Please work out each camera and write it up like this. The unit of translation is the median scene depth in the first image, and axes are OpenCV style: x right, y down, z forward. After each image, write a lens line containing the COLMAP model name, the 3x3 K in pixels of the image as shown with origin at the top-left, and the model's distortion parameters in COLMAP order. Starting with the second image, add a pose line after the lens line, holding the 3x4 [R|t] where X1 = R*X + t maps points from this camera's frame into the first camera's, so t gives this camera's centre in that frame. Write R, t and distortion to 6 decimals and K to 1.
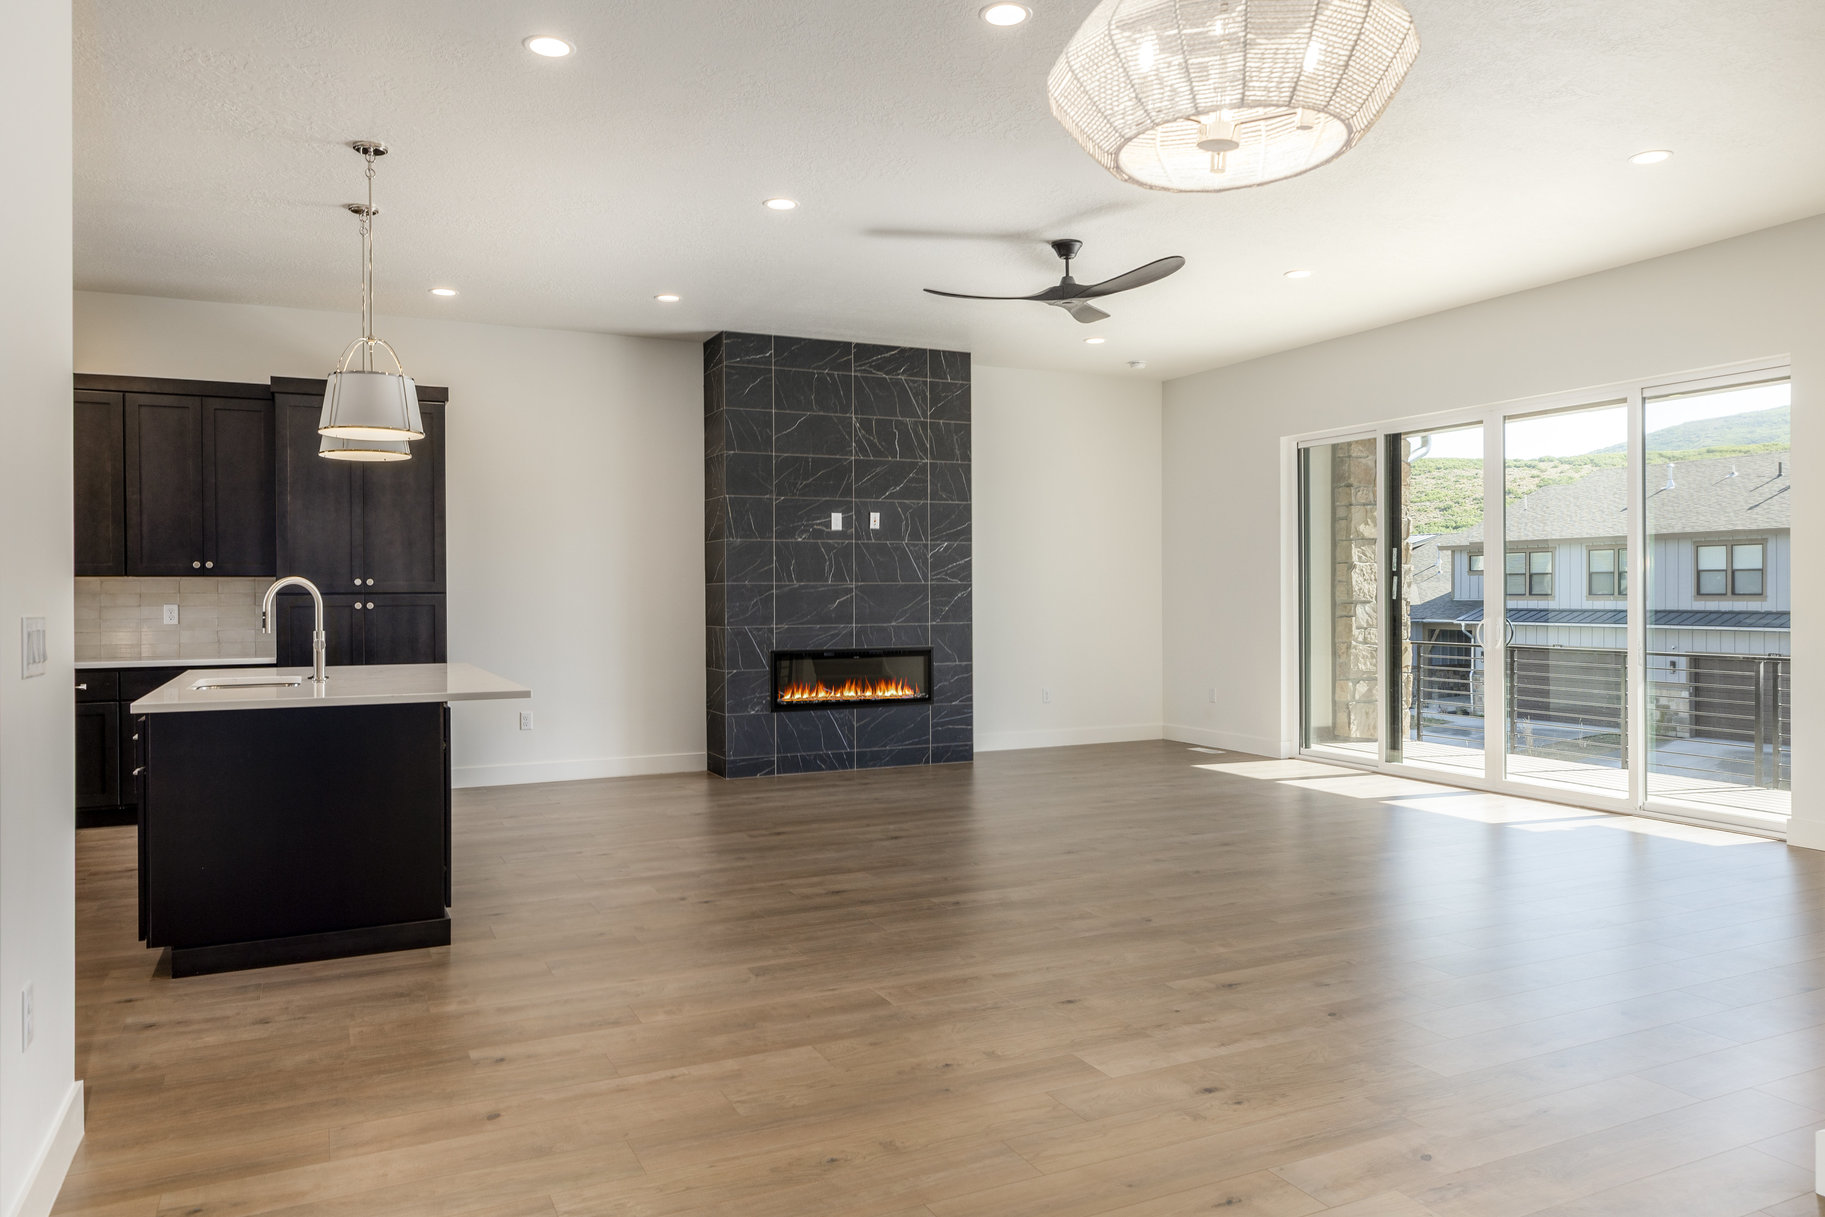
lens RADIAL K [[1260.5, 0, 919.9], [0, 1260.5, 601.0], [0, 0, 1]] dist [0.003014, 0.006577]
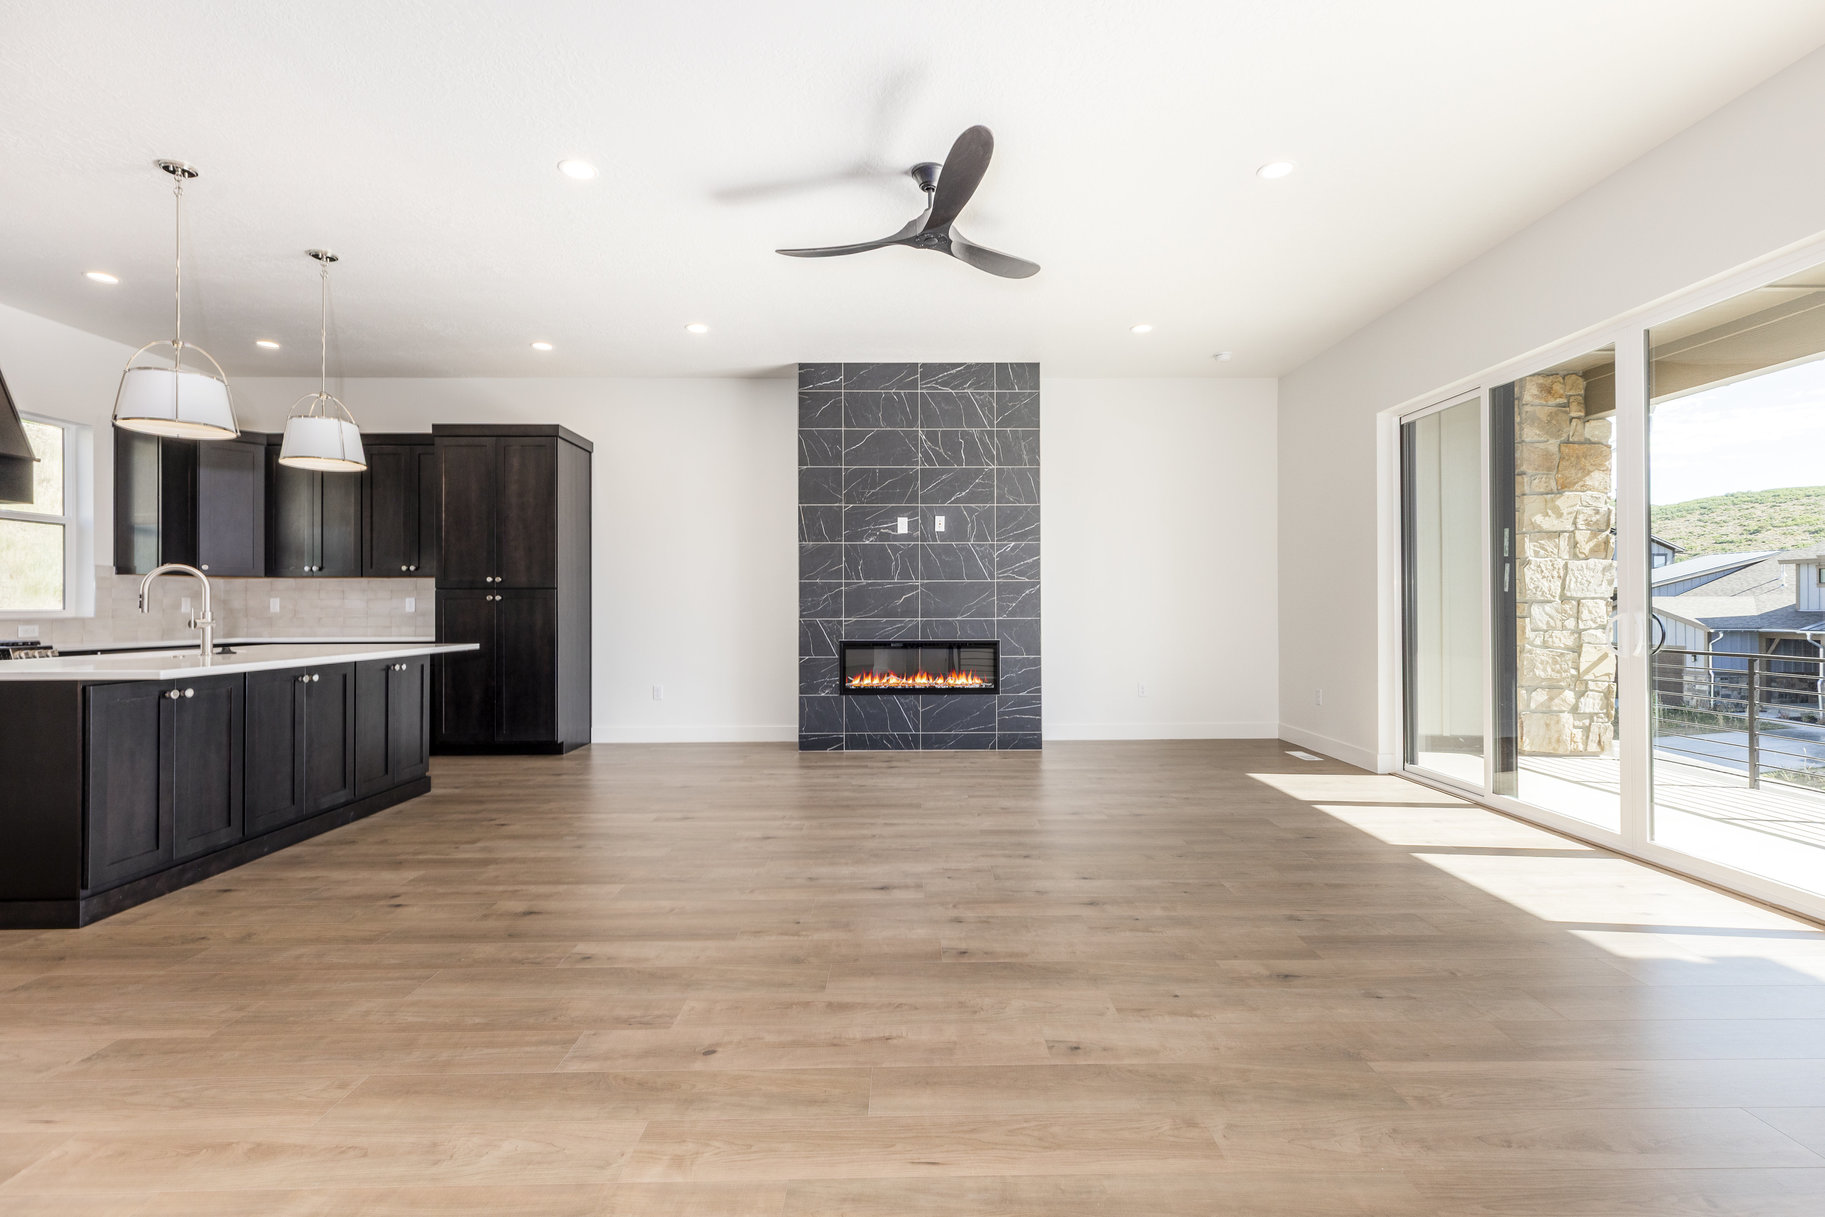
lens RADIAL K [[816.8, 0, 916.6], [0, 816.8, 602.1], [0, 0, 1]] dist [0.005312, -0.000326]
pose [[0.905499, 0.000248, -0.424347, 0.291106], [-0.004873, 0.999940, -0.009815, 0.013341], [0.424320, 0.010956, 0.905446, 0.414563]]
